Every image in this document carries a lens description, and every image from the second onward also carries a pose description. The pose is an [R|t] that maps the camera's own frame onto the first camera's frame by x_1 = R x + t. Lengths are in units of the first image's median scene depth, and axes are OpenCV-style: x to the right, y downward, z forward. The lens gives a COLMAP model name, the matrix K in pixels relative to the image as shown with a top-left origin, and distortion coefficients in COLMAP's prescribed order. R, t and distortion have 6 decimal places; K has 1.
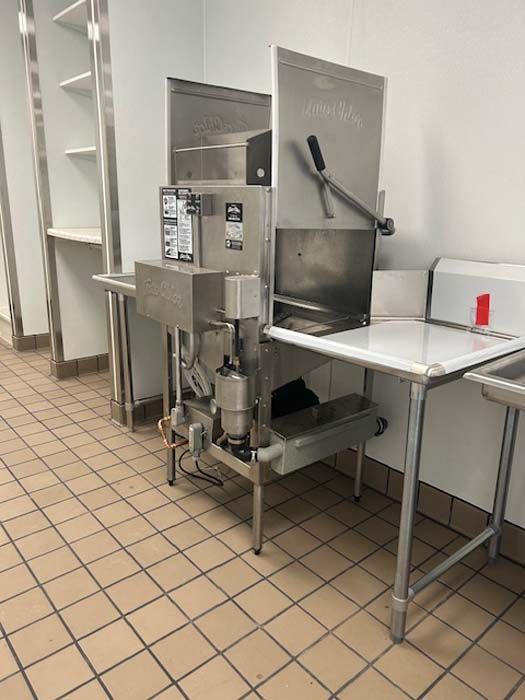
lens RADIAL K [[527.1, 0, 266.2], [0, 527.1, 347.2], [0, 0, 1]] dist [0.003469, -0.002736]
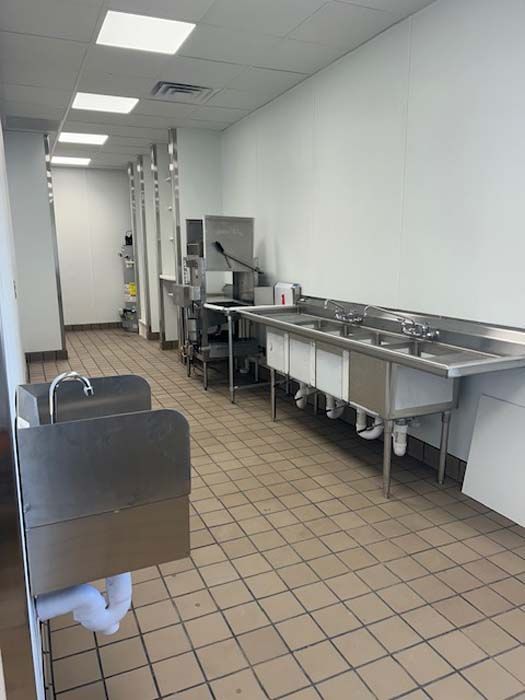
lens RADIAL K [[527.1, 0, 258.5], [0, 527.1, 350.3], [0, 0, 1]] dist [0.003469, -0.002736]
pose [[0.961213, 0.024548, -0.274712, 0.983173], [-0.048643, 0.995506, -0.081246, 0.396477], [0.271483, 0.091458, 0.958088, -1.536910]]
